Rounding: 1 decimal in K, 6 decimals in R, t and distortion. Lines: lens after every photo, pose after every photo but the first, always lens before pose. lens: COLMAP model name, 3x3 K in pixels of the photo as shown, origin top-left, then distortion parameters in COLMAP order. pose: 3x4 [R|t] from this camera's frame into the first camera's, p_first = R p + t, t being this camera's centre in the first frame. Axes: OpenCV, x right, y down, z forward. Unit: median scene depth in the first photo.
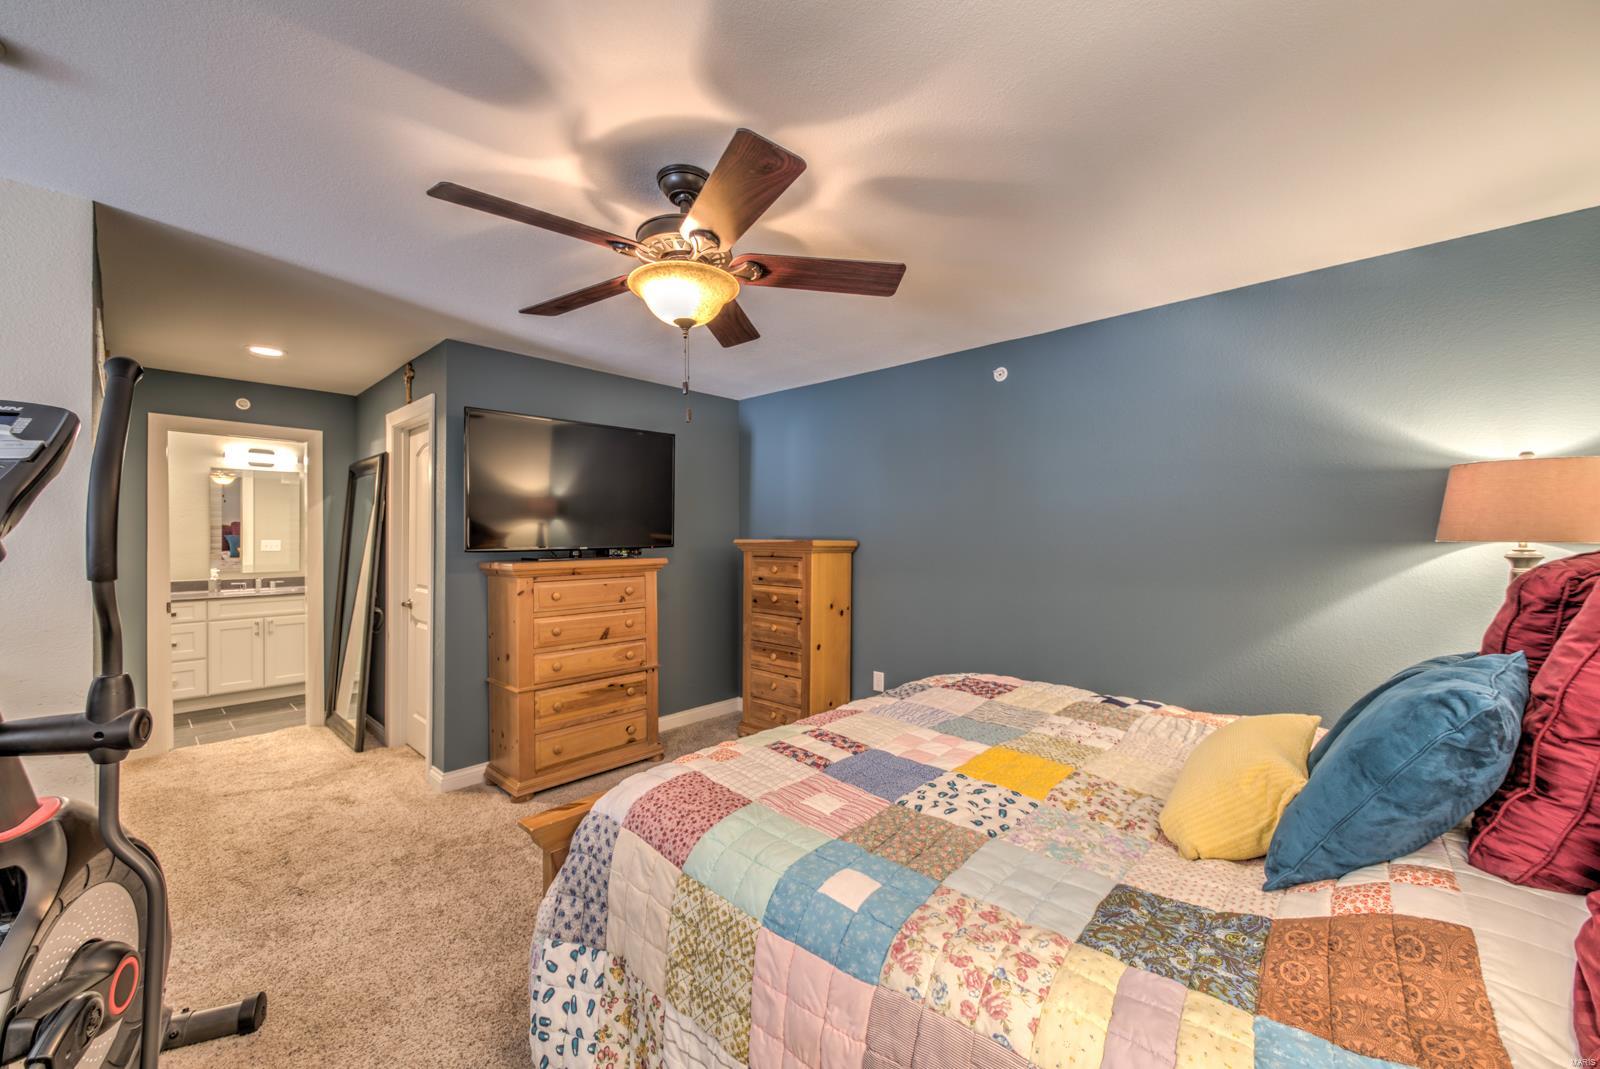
lens RADIAL K [[639.9, 0, 803.7], [0, 639.9, 539.2], [0, 0, 1]] dist [0.017747, -0.009368]
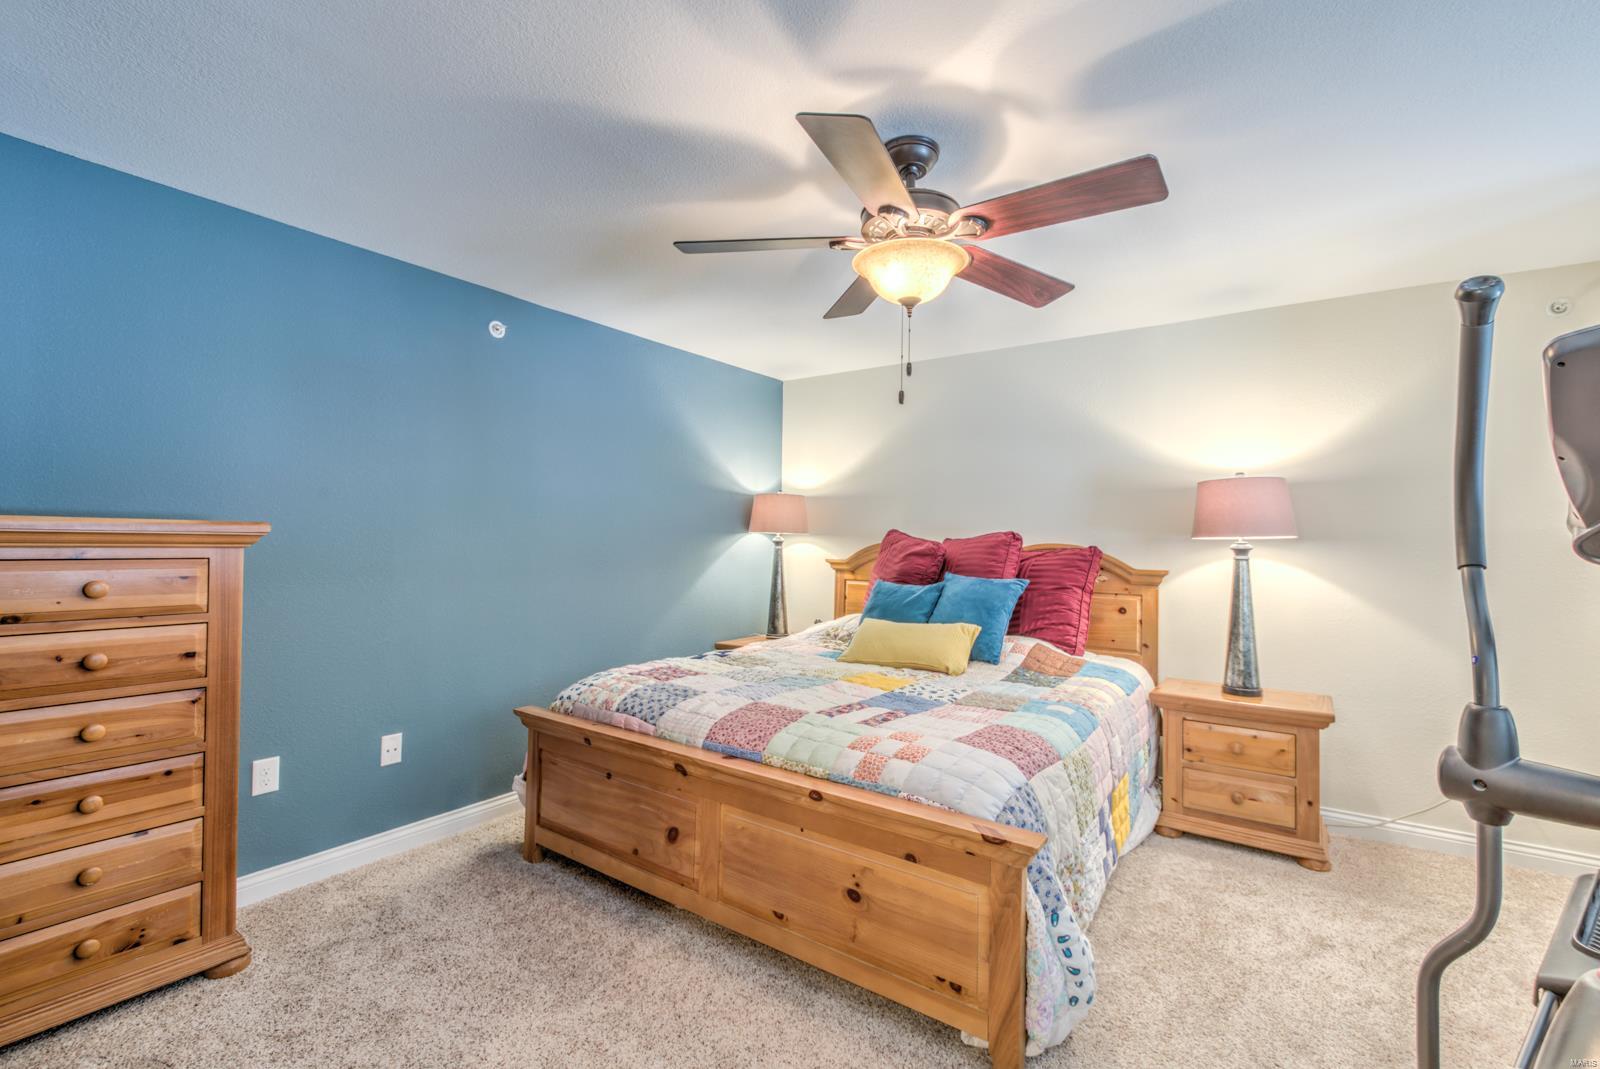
lens RADIAL K [[778.5, 0, 800.0], [0, 778.5, 534.5], [0, 0, 1]] dist [-0.000217, -0.000088]
pose [[-0.149414, 0.014350, 0.988671, -1.160791], [-0.000388, 0.999894, -0.014571, 0.035088], [-0.988775, -0.002561, -0.149392, 1.189928]]
